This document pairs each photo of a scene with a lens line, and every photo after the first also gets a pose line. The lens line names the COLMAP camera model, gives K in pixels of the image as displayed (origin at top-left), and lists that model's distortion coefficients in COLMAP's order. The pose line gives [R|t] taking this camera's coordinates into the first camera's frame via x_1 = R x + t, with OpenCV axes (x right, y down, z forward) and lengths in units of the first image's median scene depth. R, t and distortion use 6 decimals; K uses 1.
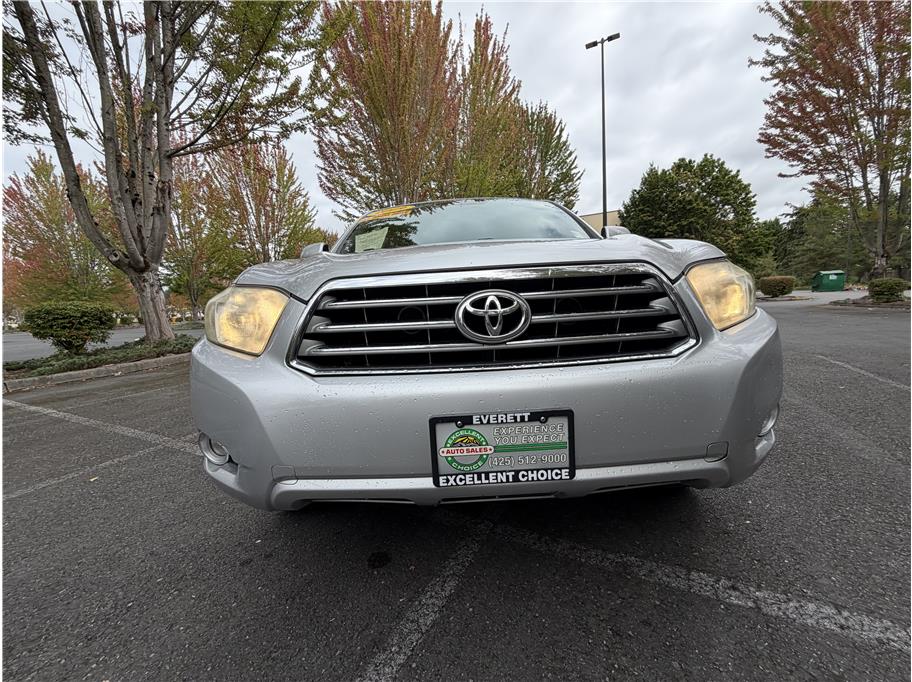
lens RADIAL K [[360.1, 0, 456.0], [0, 360.1, 341.0], [0, 0, 1]] dist [-0.000453, -0.000121]
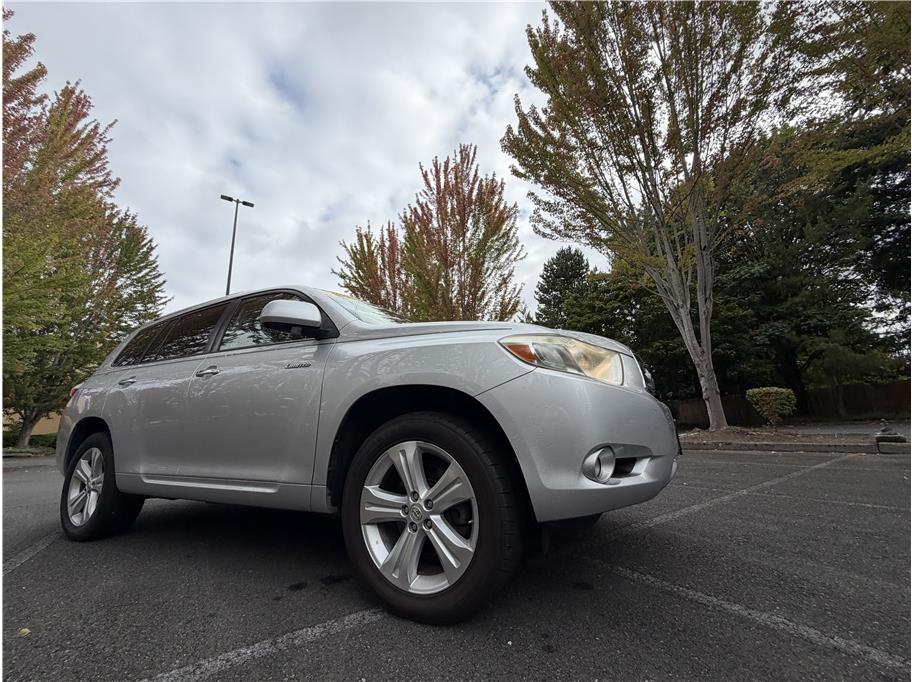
lens RADIAL K [[361.1, 0, 456.3], [0, 361.1, 338.6], [0, 0, 1]] dist [-0.000501, -0.000002]
pose [[0.468420, 0.248874, 0.847729, -0.112280], [0.109984, 0.935617, -0.335448, 0.015203], [-0.876634, 0.250367, 0.410889, 0.048831]]
